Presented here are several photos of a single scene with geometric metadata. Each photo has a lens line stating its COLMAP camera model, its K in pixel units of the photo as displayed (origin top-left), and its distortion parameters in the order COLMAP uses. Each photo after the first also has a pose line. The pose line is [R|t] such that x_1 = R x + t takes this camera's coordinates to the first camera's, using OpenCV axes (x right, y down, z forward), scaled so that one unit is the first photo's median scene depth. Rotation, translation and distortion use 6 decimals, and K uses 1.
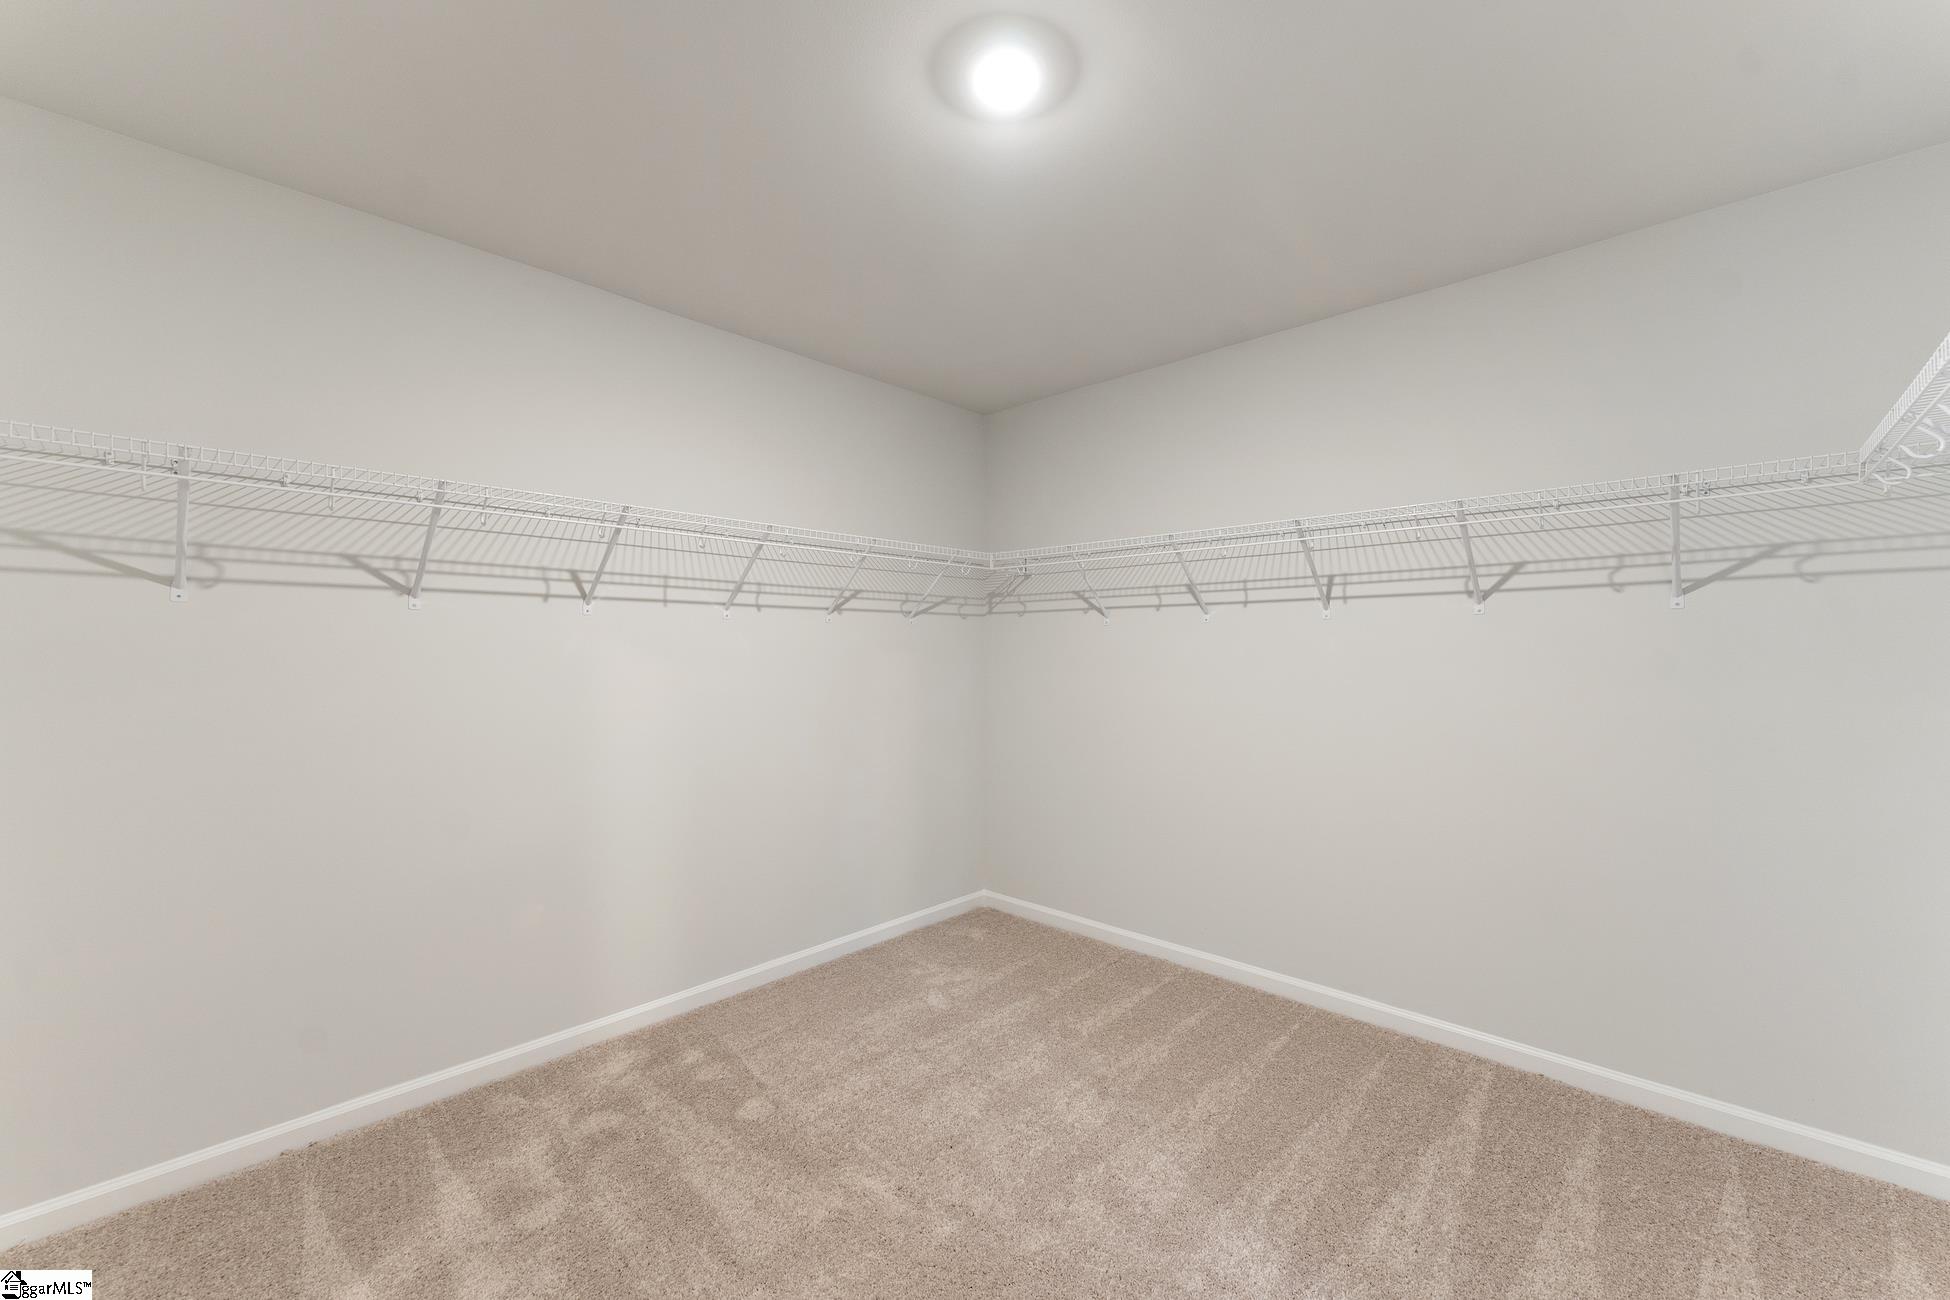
lens RADIAL K [[862.3, 0, 960.9], [0, 862.3, 666.0], [0, 0, 1]] dist [0.004207, 0.000939]
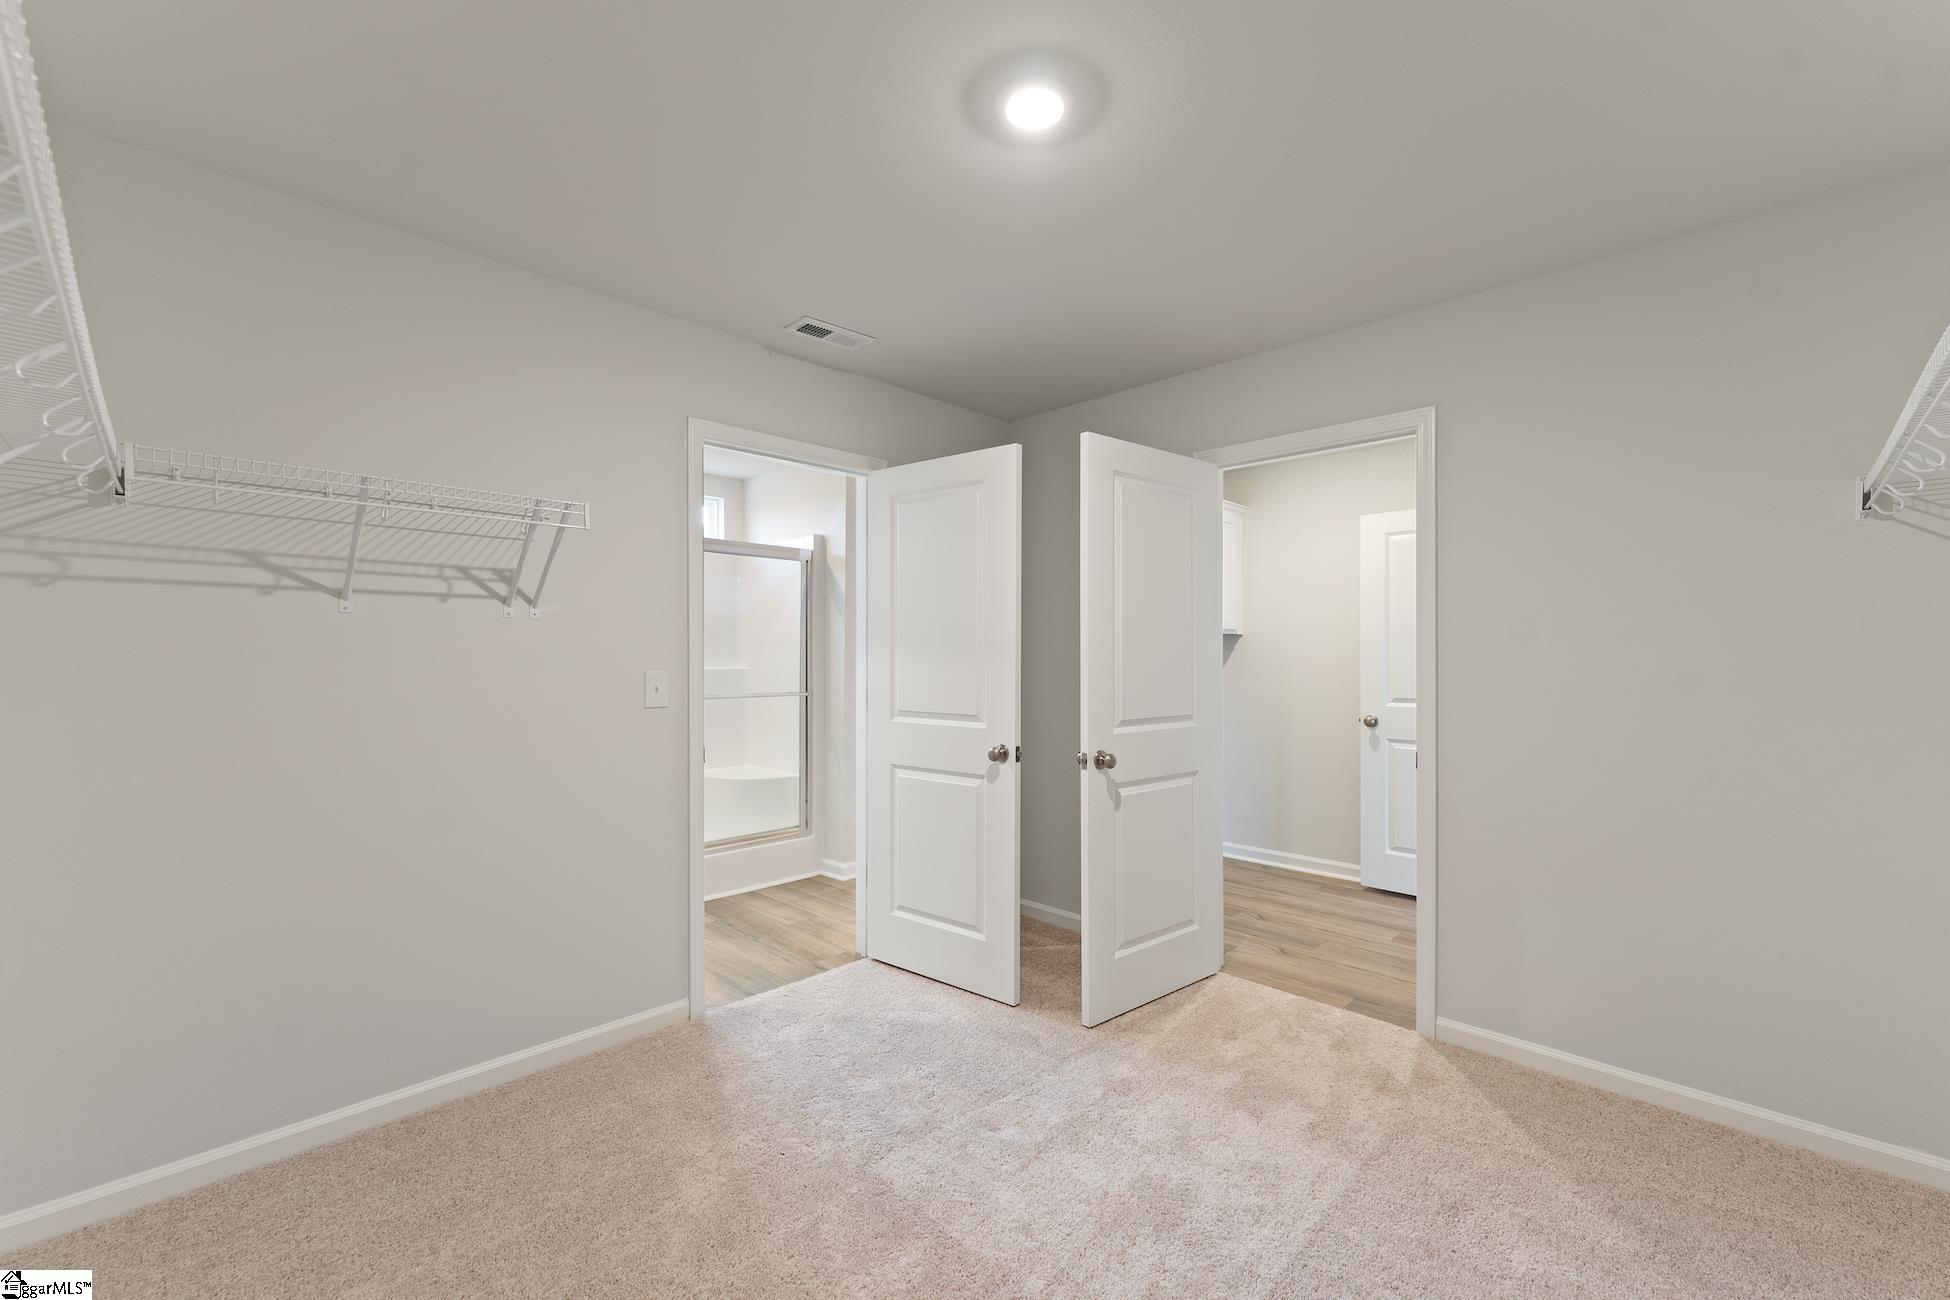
lens RADIAL K [[794.4, 0, 991.8], [0, 794.4, 637.6], [0, 0, 1]] dist [0.007637, 0.000252]
pose [[0.998345, 0.000683, -0.057499, 0.078525], [-0.002983, 0.999198, -0.039919, -0.001599], [0.057426, 0.040024, 0.997547, 0.090637]]
